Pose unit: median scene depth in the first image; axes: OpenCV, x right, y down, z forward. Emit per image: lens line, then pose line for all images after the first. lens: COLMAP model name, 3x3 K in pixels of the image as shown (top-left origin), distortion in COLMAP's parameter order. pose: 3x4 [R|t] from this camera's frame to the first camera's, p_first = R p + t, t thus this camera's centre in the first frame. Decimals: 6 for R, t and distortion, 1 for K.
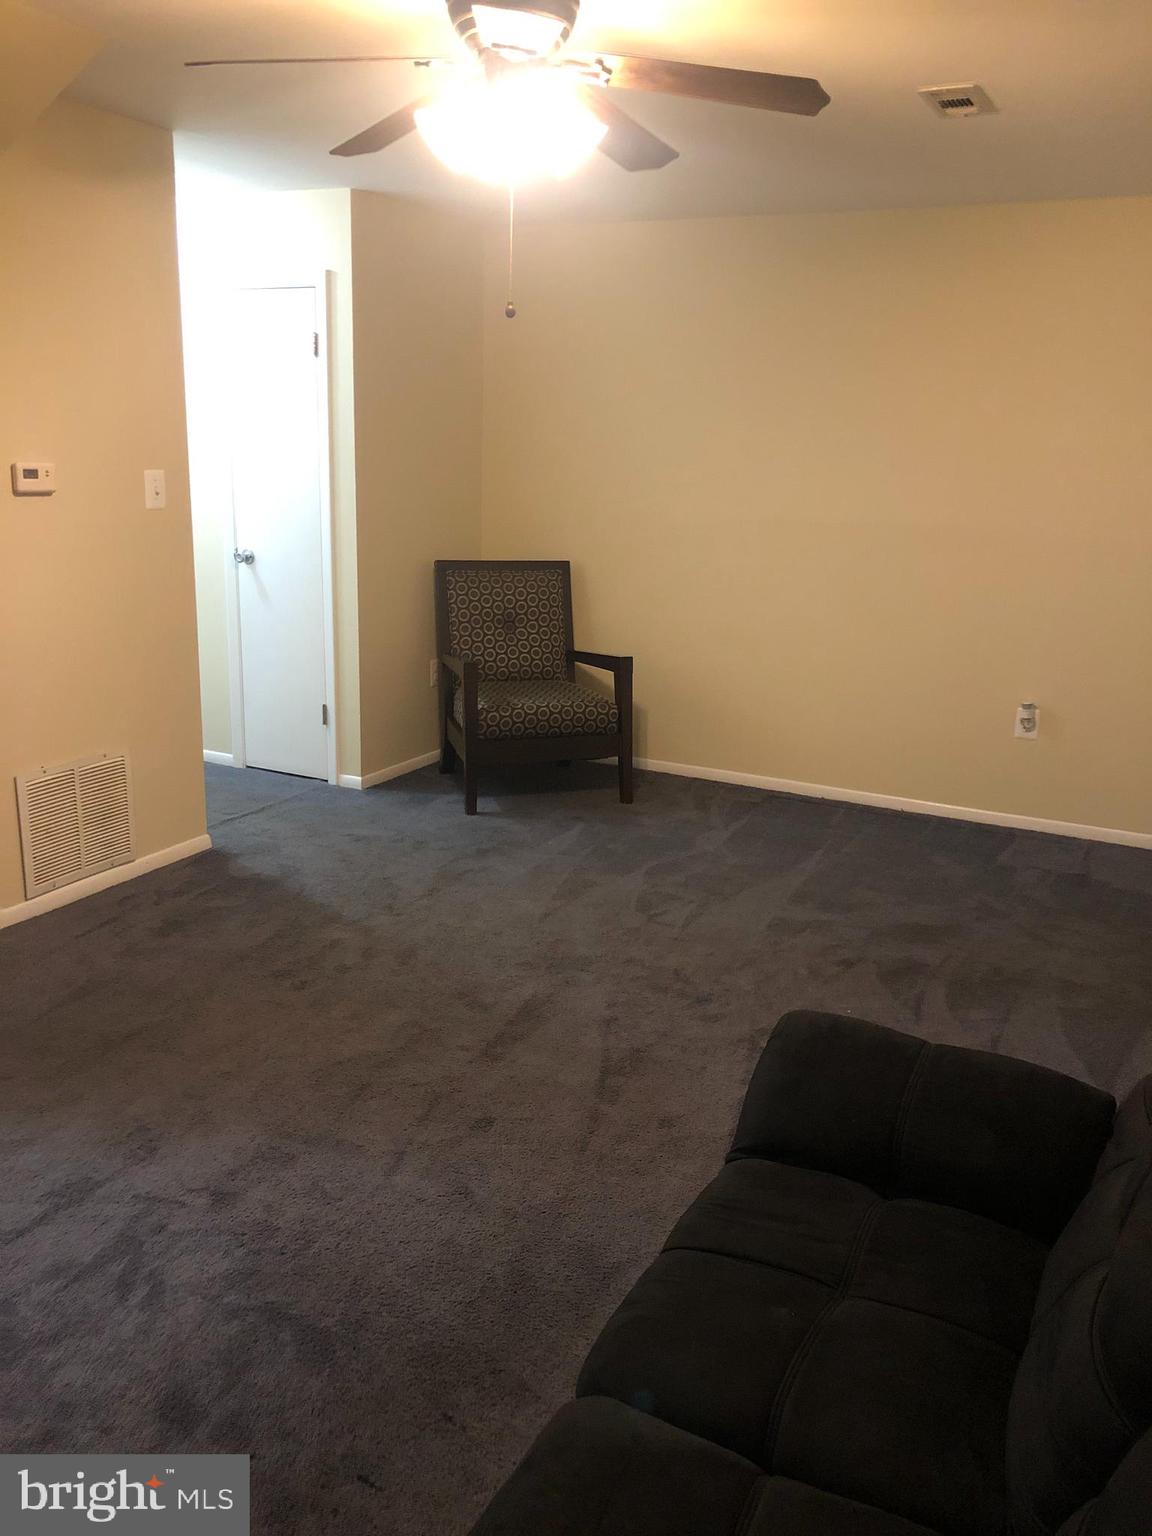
lens RADIAL K [[1266.9, 0, 583.4], [0, 1266.9, 759.1], [0, 0, 1]] dist [0.045042, -0.037904]
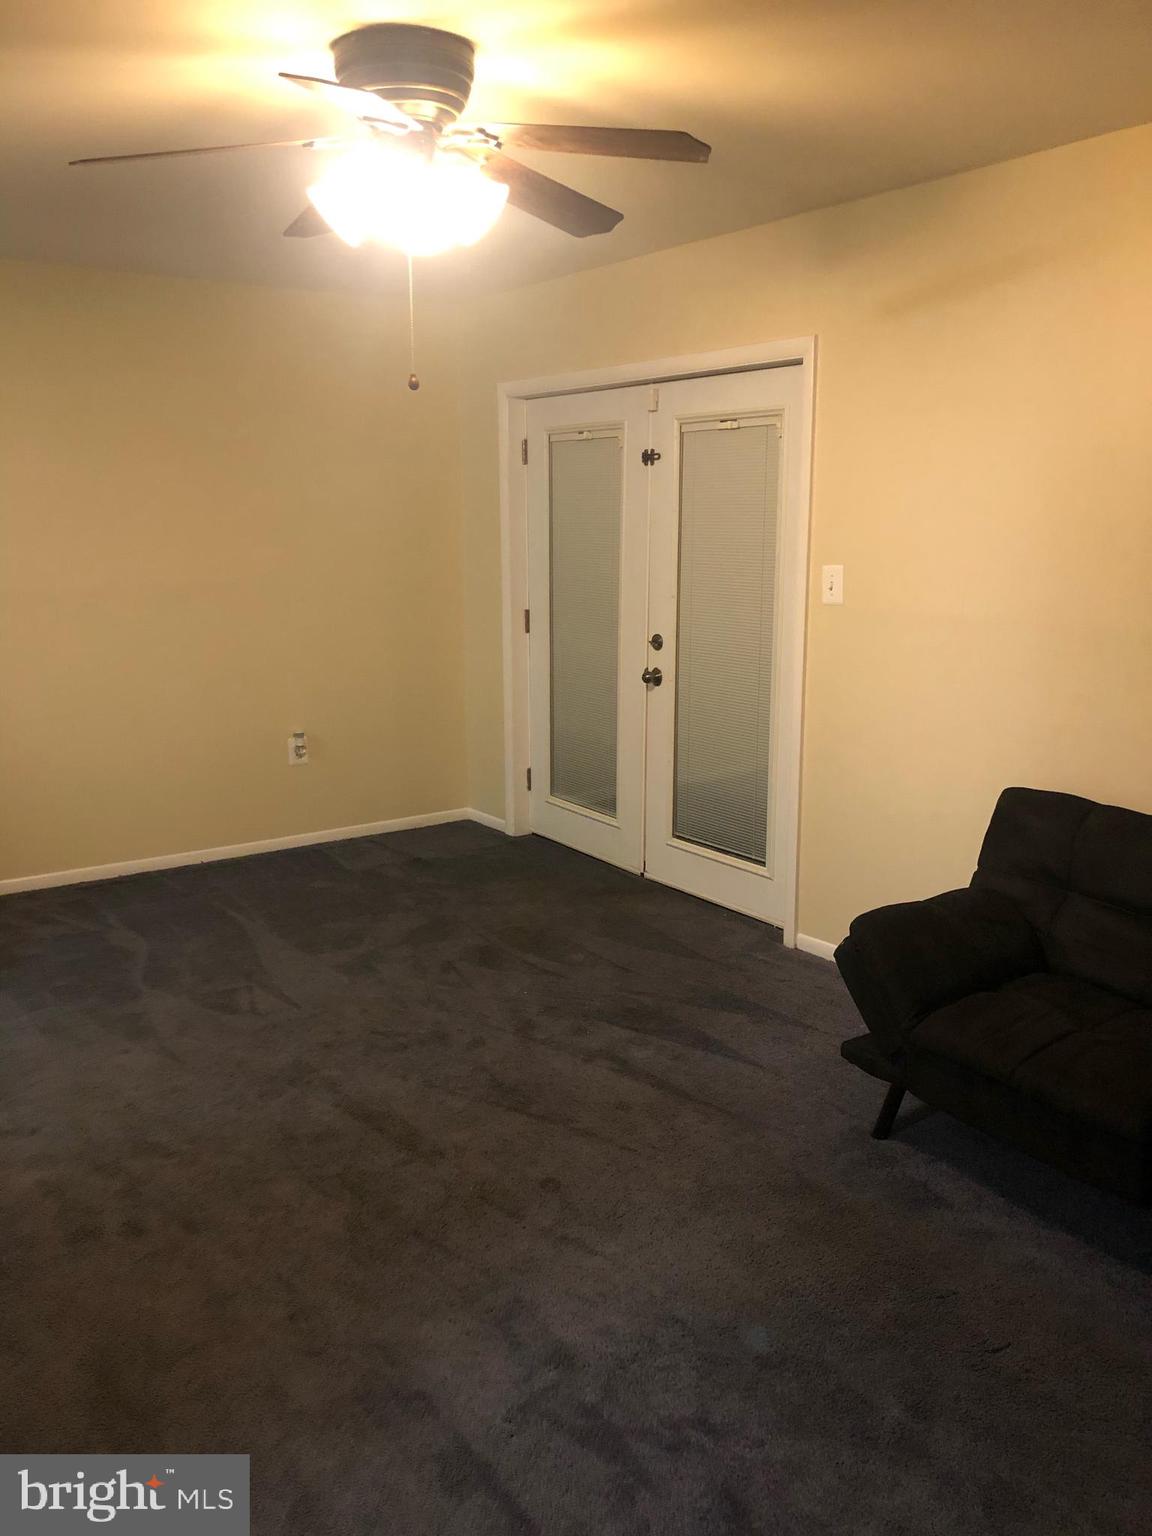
lens RADIAL K [[1266.9, 0, 576.5], [0, 1266.9, 779.7], [0, 0, 1]] dist [0.045042, -0.037904]
pose [[0.477879, -0.220718, 0.850244, -0.555411], [0.234249, 0.964888, 0.118819, -0.090518], [-0.846616, 0.142388, 0.512803, 0.273127]]
